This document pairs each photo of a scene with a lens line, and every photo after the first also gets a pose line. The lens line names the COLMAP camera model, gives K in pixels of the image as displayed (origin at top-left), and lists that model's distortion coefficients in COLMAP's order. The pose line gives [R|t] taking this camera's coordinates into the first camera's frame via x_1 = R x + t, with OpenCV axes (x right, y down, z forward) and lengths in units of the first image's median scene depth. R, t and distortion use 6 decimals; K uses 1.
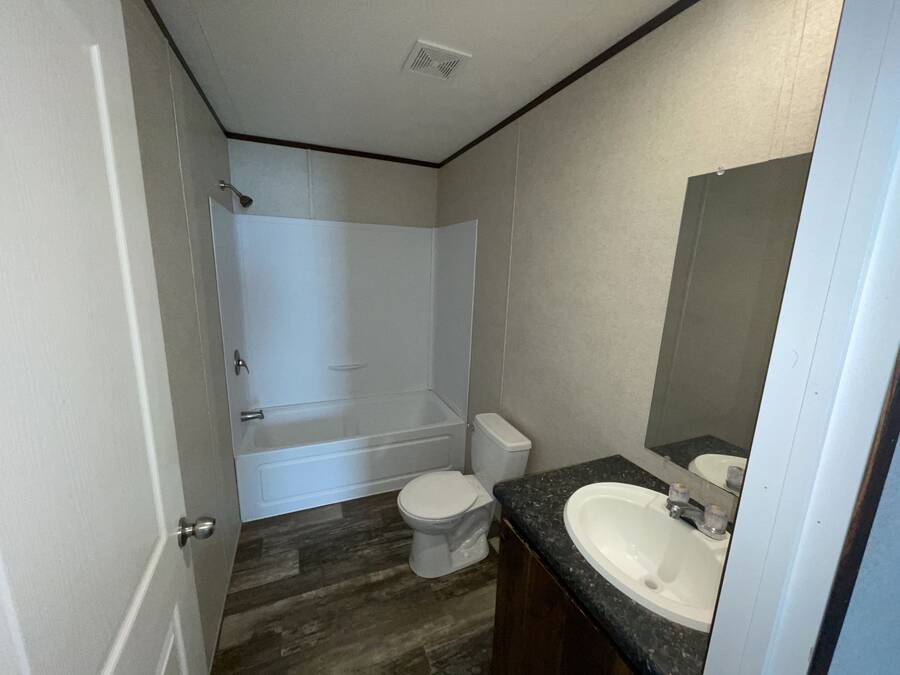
lens RADIAL K [[355.1, 0, 447.4], [0, 355.1, 335.1], [0, 0, 1]] dist [-0.007499, -0.000211]
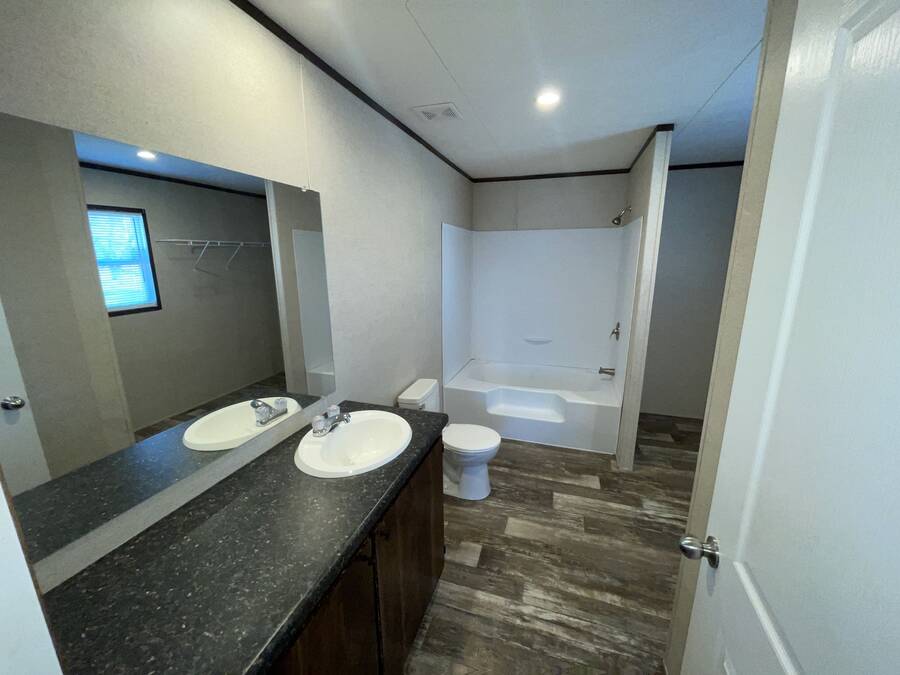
lens RADIAL K [[355.1, 0, 451.0], [0, 355.1, 340.9], [0, 0, 1]] dist [-0.007499, -0.000211]
pose [[-0.762206, -0.188677, 0.619227, -0.853961], [0.096245, 0.912919, 0.396631, -0.426029], [-0.640139, 0.361913, -0.677673, 1.968059]]
